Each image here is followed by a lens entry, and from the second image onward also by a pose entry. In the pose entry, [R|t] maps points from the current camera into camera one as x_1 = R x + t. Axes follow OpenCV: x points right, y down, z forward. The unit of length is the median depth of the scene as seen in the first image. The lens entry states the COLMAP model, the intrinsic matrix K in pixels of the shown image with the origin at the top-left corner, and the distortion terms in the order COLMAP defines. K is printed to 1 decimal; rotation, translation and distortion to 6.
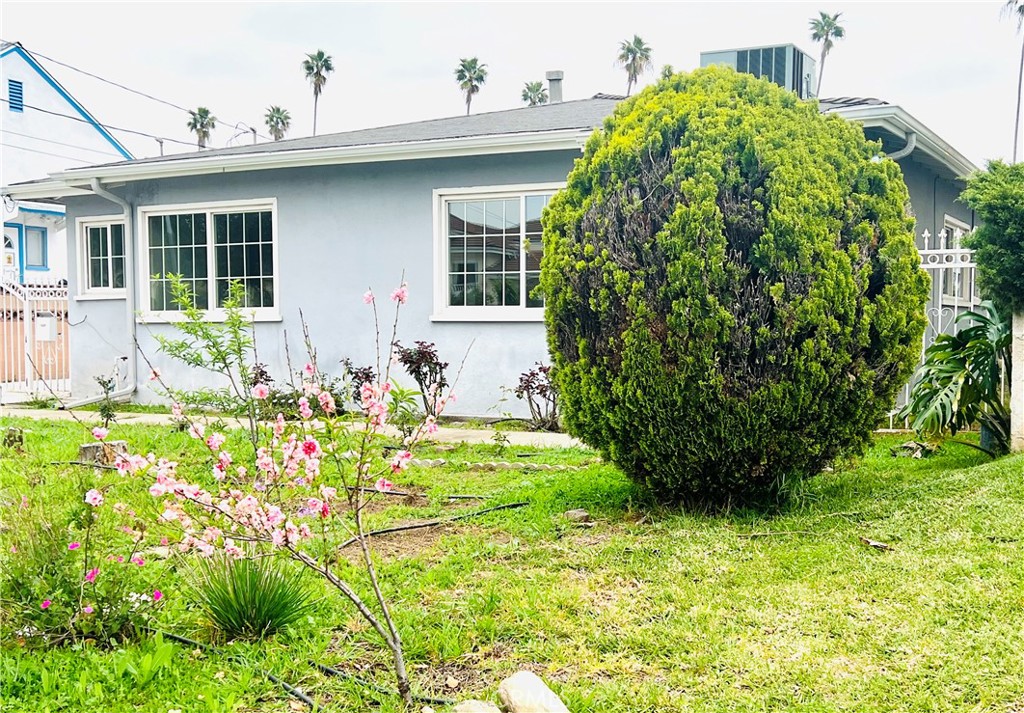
lens RADIAL K [[1218.4, 0, 515.7], [0, 1218.4, 358.1], [0, 0, 1]] dist [0.081878, 0.000000]
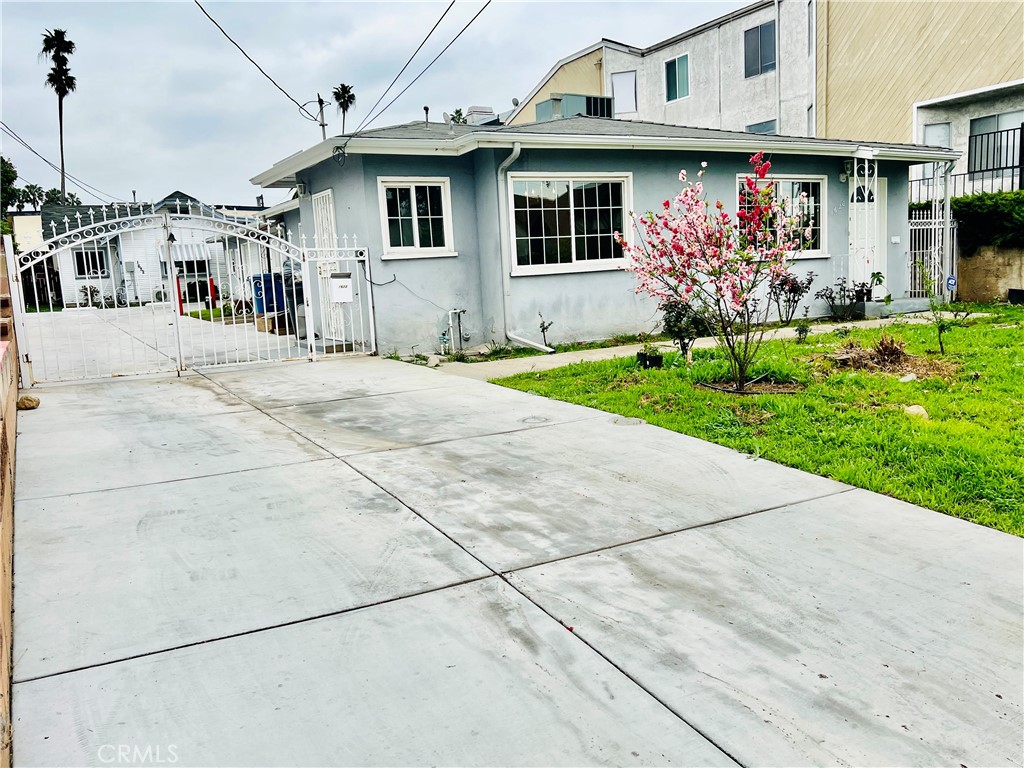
lens RADIAL K [[830.5, 0, 509.1], [0, 830.5, 380.2], [0, 0, 1]] dist [0.046717, -0.033930]
pose [[0.545558, -0.135987, 0.826967, -0.998587], [0.072111, 0.990705, 0.115341, -0.022906], [-0.834965, -0.003292, 0.550293, 0.602866]]
